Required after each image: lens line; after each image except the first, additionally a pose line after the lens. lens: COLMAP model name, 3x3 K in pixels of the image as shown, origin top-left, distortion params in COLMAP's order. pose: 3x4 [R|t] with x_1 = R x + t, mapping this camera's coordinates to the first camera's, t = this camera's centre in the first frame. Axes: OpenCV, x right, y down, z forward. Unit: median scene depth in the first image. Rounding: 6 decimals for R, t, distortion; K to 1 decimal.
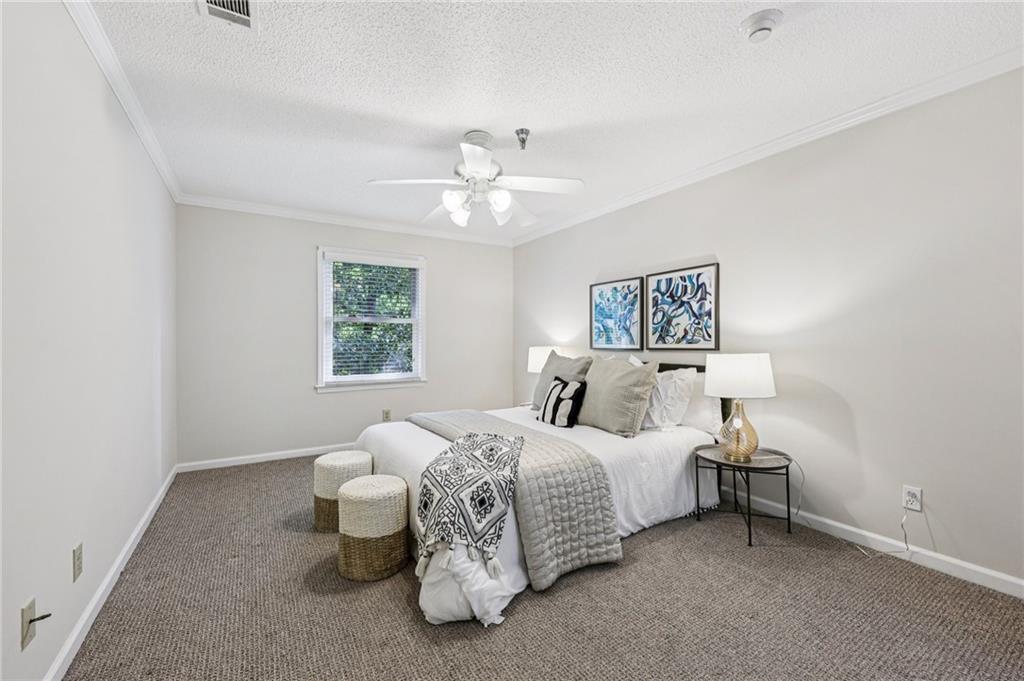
lens RADIAL K [[424.2, 0, 507.9], [0, 424.2, 336.4], [0, 0, 1]] dist [-0.001227, -0.000294]
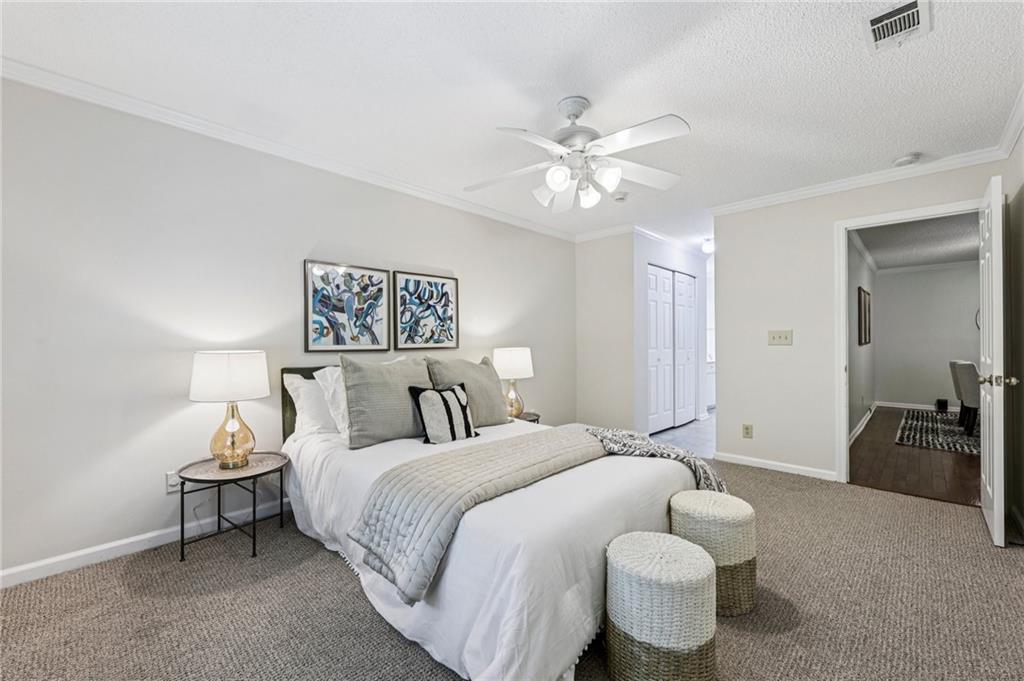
lens RADIAL K [[424.2, 0, 509.1], [0, 424.2, 339.5], [0, 0, 1]] dist [-0.001227, -0.000294]
pose [[-0.260371, 0.011723, 0.965438, -0.670324], [-0.002613, 0.999914, -0.012847, 0.020253], [-0.965505, -0.005868, -0.260318, 1.040115]]
